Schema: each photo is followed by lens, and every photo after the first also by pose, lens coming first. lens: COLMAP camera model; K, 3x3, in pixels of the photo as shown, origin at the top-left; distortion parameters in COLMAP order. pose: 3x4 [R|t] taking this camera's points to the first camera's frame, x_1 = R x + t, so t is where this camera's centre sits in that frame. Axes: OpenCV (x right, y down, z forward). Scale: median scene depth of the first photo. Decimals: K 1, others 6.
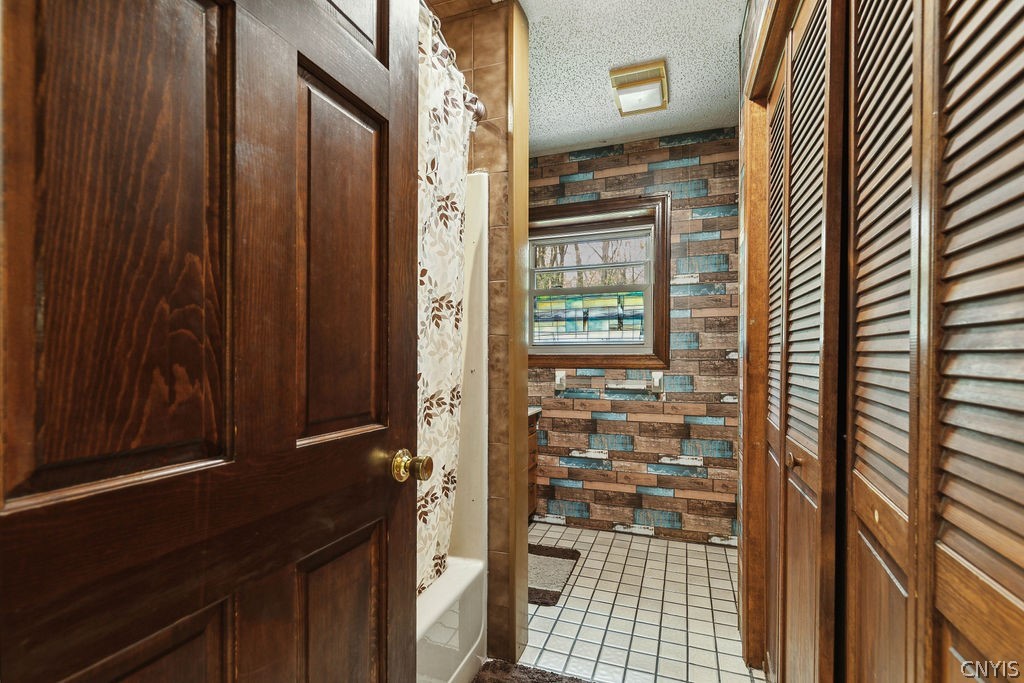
lens RADIAL K [[467.8, 0, 510.1], [0, 467.8, 345.2], [0, 0, 1]] dist [0.008372, -0.001530]
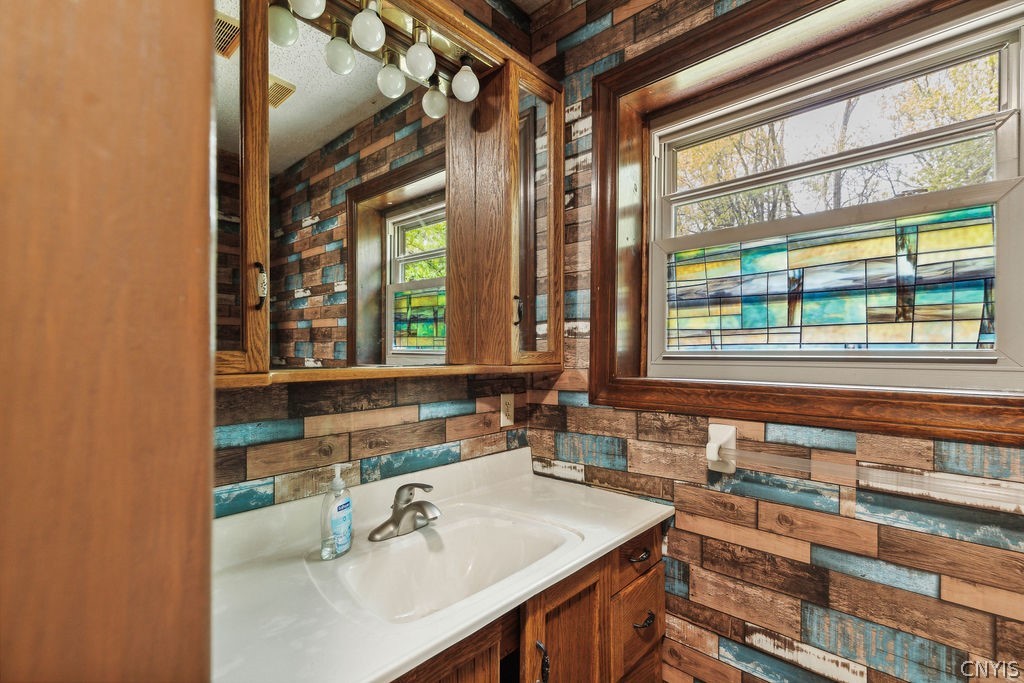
lens RADIAL K [[467.8, 0, 514.5], [0, 467.8, 348.2], [0, 0, 1]] dist [0.008372, -0.001530]
pose [[0.925352, 0.003227, -0.379096, 0.094186], [-0.002107, 0.999992, 0.003368, -0.012208], [0.379104, -0.002318, 0.925351, 0.551966]]
